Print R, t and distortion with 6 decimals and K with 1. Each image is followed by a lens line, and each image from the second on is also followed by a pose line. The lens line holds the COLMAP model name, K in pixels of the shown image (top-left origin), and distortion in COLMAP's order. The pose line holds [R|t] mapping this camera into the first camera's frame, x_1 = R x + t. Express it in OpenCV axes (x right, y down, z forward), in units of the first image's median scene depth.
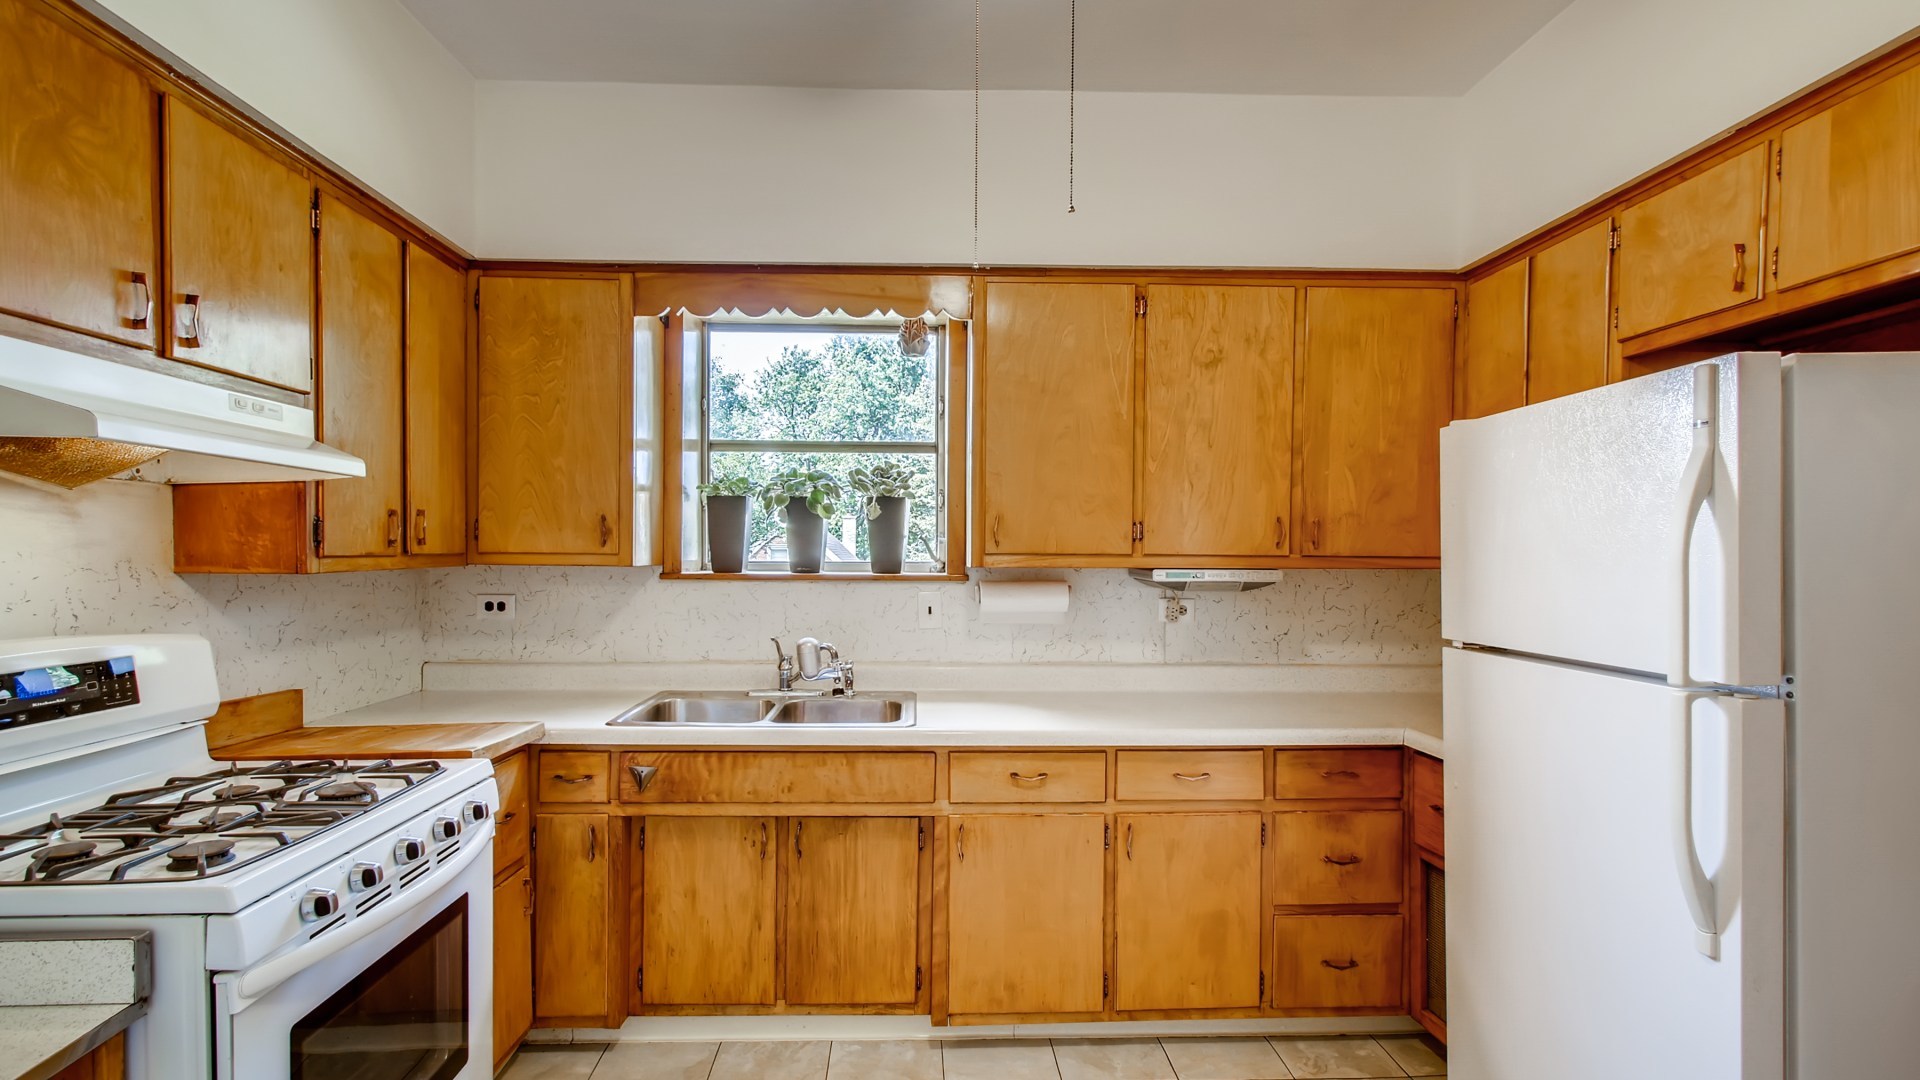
lens RADIAL K [[901.6, 0, 941.2], [0, 901.6, 565.2], [0, 0, 1]] dist [0.005680, -0.001043]
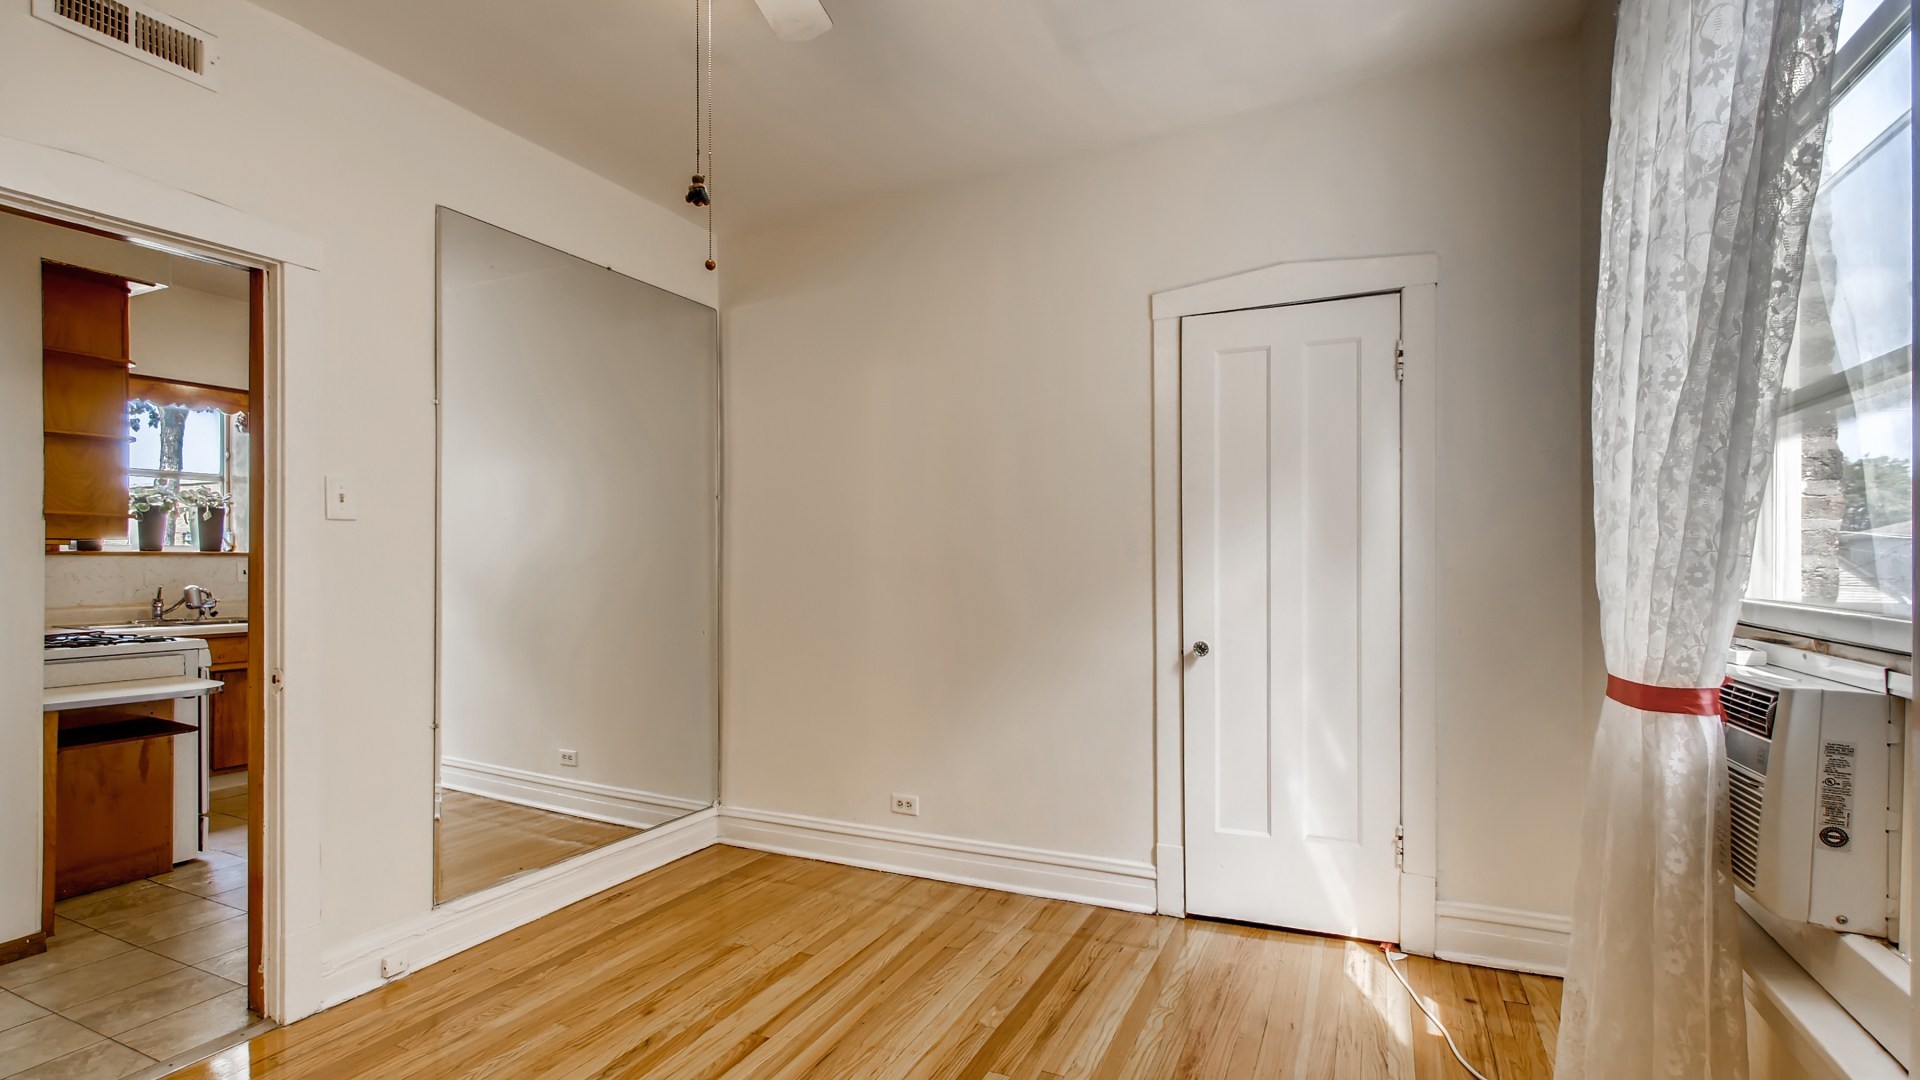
lens RADIAL K [[901.6, 0, 953.7], [0, 901.6, 557.8], [0, 0, 1]] dist [0.005680, -0.001043]
pose [[0.469357, -0.003404, 0.883002, -1.152773], [0.016817, 0.999846, -0.005084, 0.066319], [-0.882849, 0.017235, 0.469341, -1.343482]]
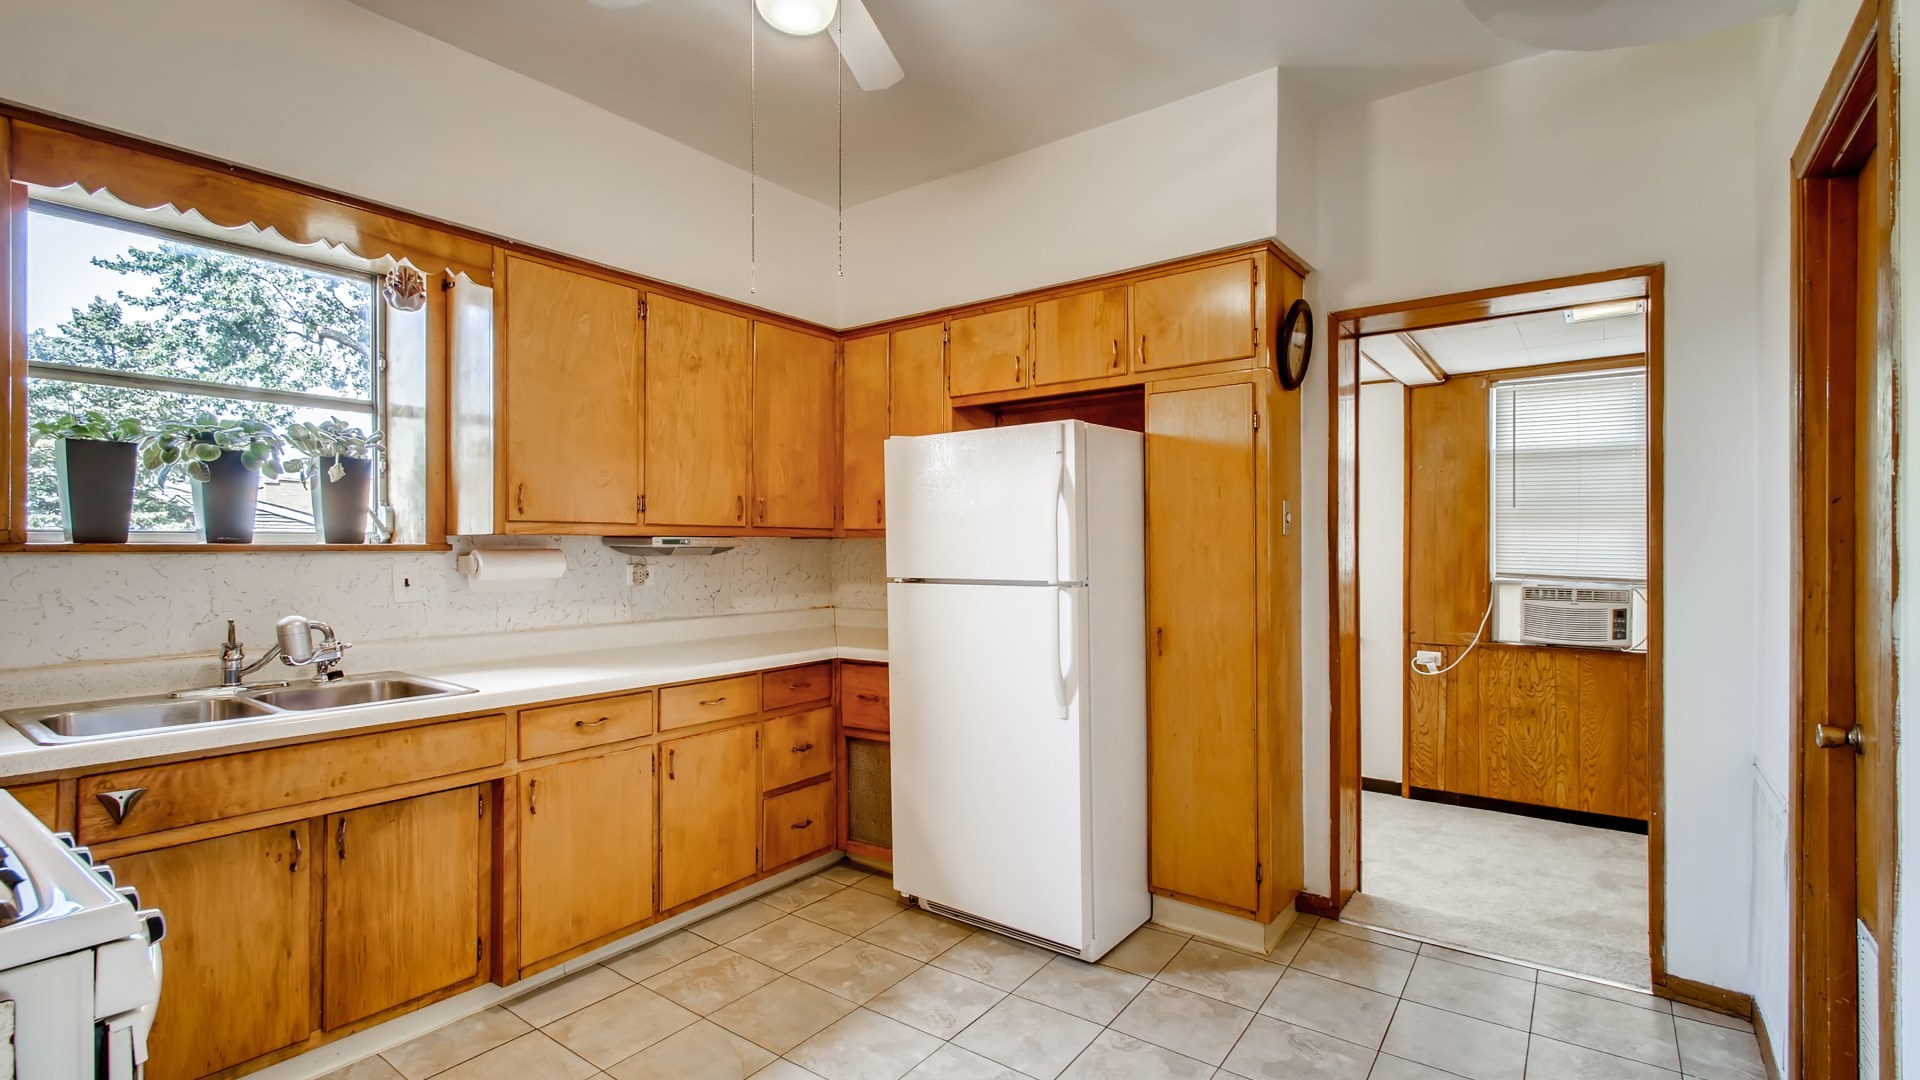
lens RADIAL K [[901.6, 0, 946.3], [0, 901.6, 543.7], [0, 0, 1]] dist [0.005680, -0.001043]
pose [[0.618256, -0.003355, 0.785970, -0.488949], [0.015849, 0.999841, -0.008199, 0.031723], [-0.785817, 0.017526, 0.618210, -0.019636]]
